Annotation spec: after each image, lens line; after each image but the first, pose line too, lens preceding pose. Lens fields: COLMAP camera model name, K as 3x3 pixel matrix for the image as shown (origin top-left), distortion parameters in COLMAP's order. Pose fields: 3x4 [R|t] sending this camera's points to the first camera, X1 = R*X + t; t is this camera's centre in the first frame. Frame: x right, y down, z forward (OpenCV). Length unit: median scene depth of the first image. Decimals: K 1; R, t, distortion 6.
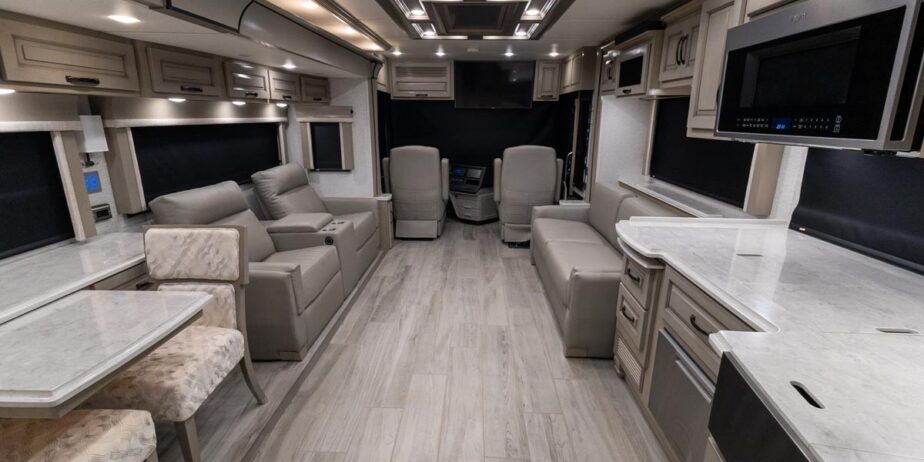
lens RADIAL K [[421.1, 0, 458.2], [0, 421.1, 229.6], [0, 0, 1]] dist [0.019141, -0.000038]
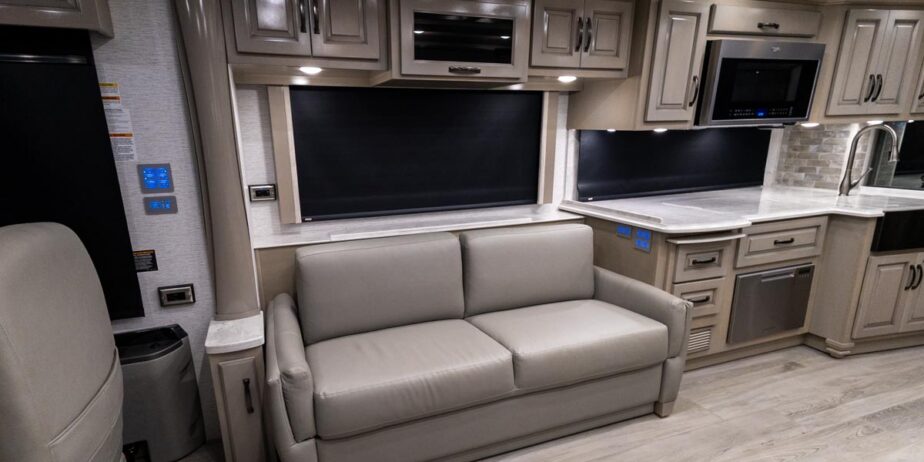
lens RADIAL K [[451.4, 0, 435.1], [0, 451.4, 253.8], [0, 0, 1]] dist [0.040672, -0.015637]
pose [[-0.376317, -0.238304, 0.895319, -0.339486], [0.259432, 0.900593, 0.348752, -0.472207], [-0.889427, 0.363516, -0.277085, 1.889241]]
